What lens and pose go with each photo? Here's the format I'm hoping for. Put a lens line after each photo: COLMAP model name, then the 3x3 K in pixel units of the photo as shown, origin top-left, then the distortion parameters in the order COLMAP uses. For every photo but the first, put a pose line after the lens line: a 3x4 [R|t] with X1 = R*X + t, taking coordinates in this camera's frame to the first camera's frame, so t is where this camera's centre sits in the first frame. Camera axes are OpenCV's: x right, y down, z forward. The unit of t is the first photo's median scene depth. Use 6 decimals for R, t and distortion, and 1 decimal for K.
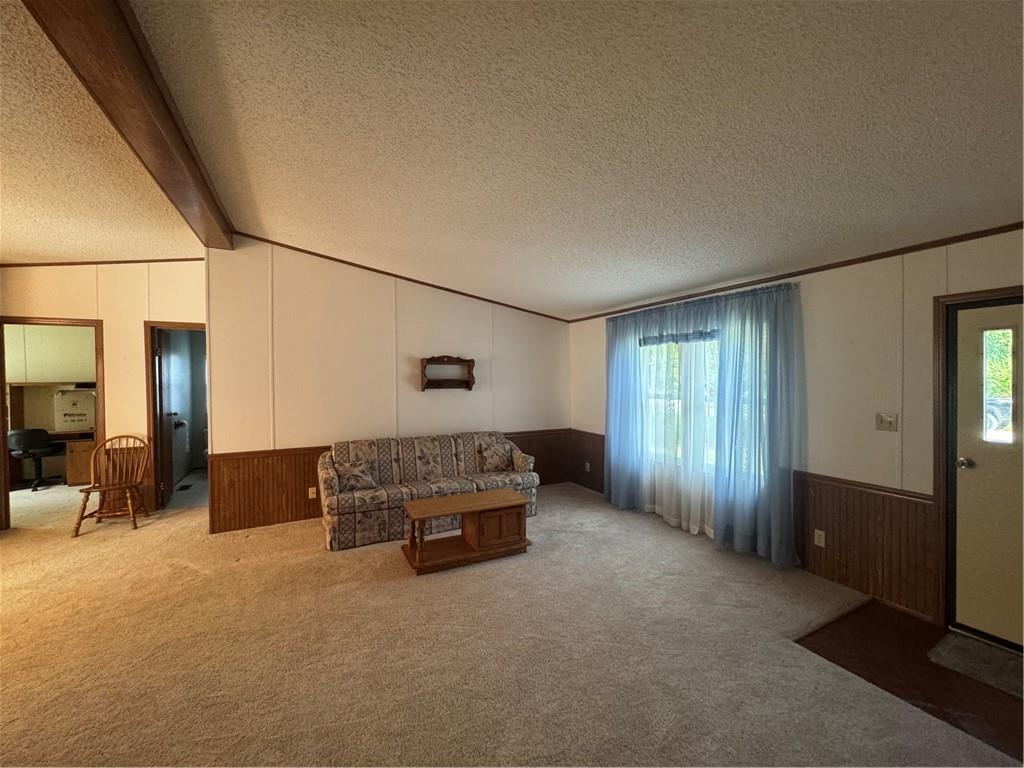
lens RADIAL K [[409.6, 0, 510.2], [0, 409.6, 383.2], [0, 0, 1]] dist [0.000817, 0.000183]
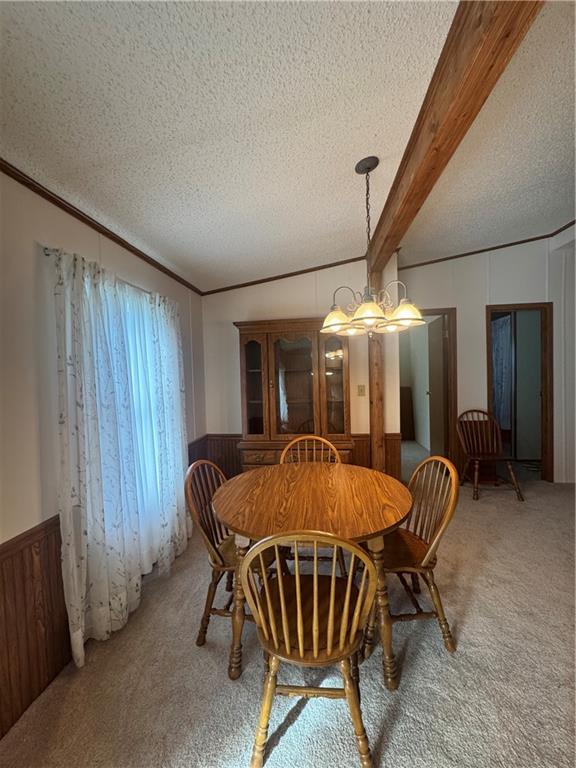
lens RADIAL K [[307.2, 0, 291.2], [0, 307.2, 386.0], [0, 0, 1]] dist [0.000817, 0.000183]
pose [[0.840414, -0.003840, -0.541932, -0.911123], [0.016222, 0.999705, 0.018073, 0.039712], [0.541702, -0.023980, 0.840228, 0.033392]]
